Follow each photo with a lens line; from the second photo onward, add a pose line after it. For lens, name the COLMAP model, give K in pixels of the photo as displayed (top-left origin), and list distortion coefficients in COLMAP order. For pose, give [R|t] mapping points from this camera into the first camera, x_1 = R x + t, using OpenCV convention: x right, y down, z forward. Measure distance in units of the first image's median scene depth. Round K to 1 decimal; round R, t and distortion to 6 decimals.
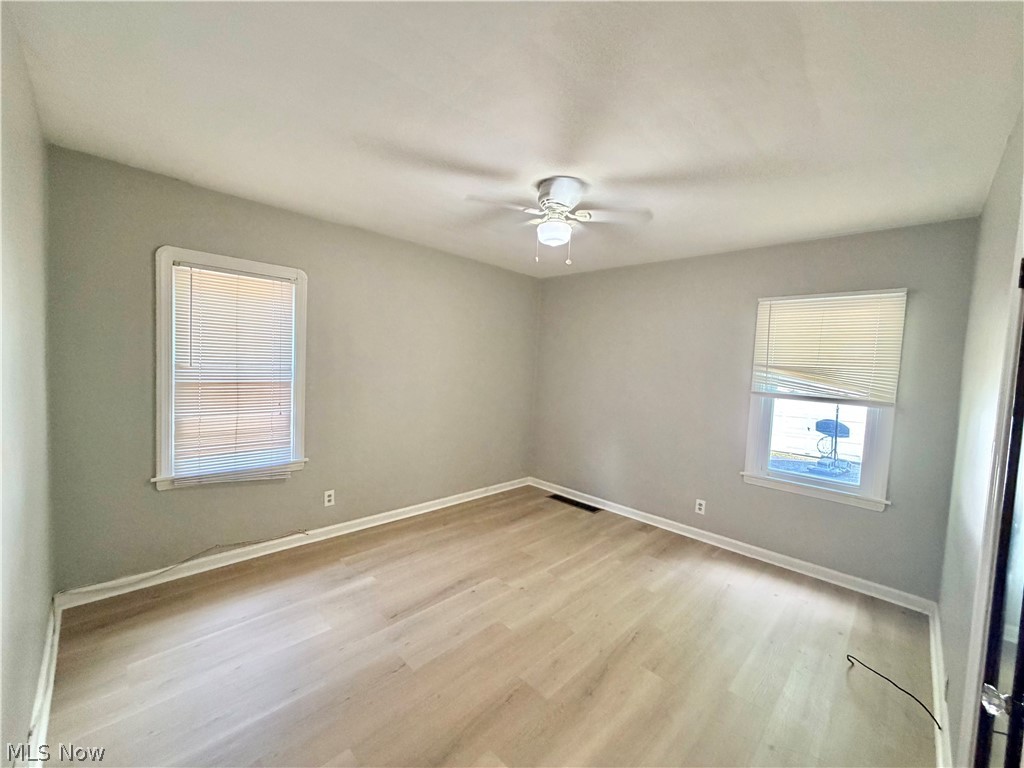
lens RADIAL K [[377.4, 0, 512.0], [0, 377.4, 382.1], [0, 0, 1]] dist [-0.026967, 0.000019]
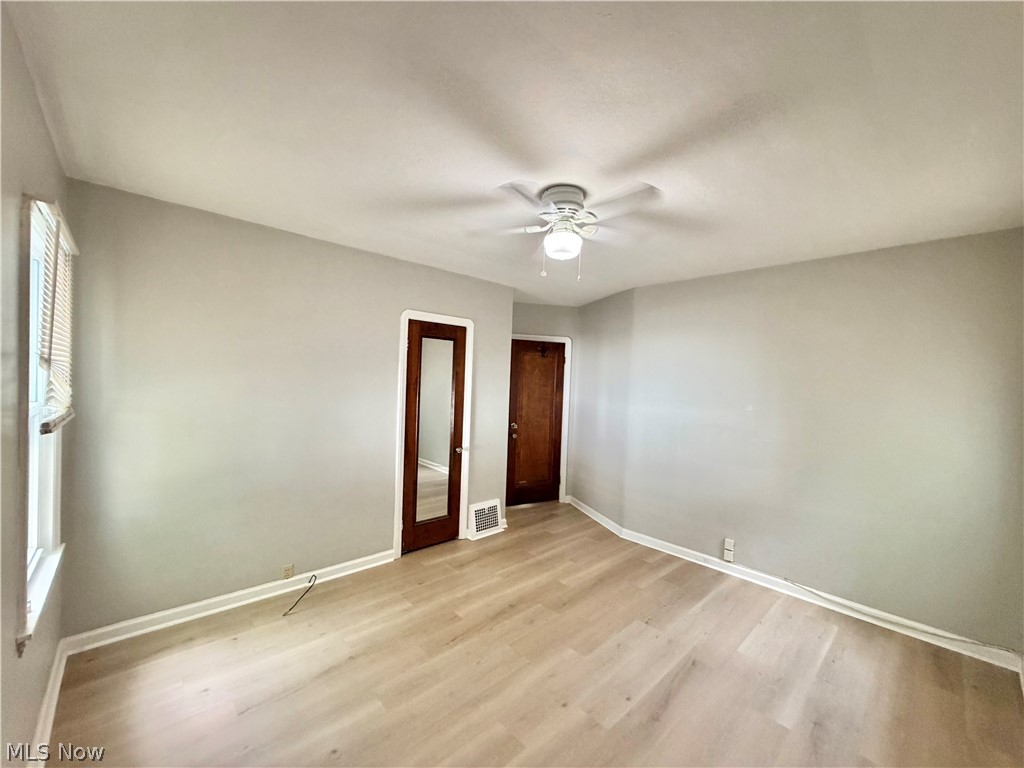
lens RADIAL K [[409.2, 0, 508.6], [0, 409.2, 385.9], [0, 0, 1]] dist [-0.000053, 0.000007]
pose [[-0.995980, -0.080385, 0.039533, 0.173654], [-0.077690, 0.994820, 0.065548, -0.116399], [-0.044598, 0.062213, -0.997066, 1.990114]]
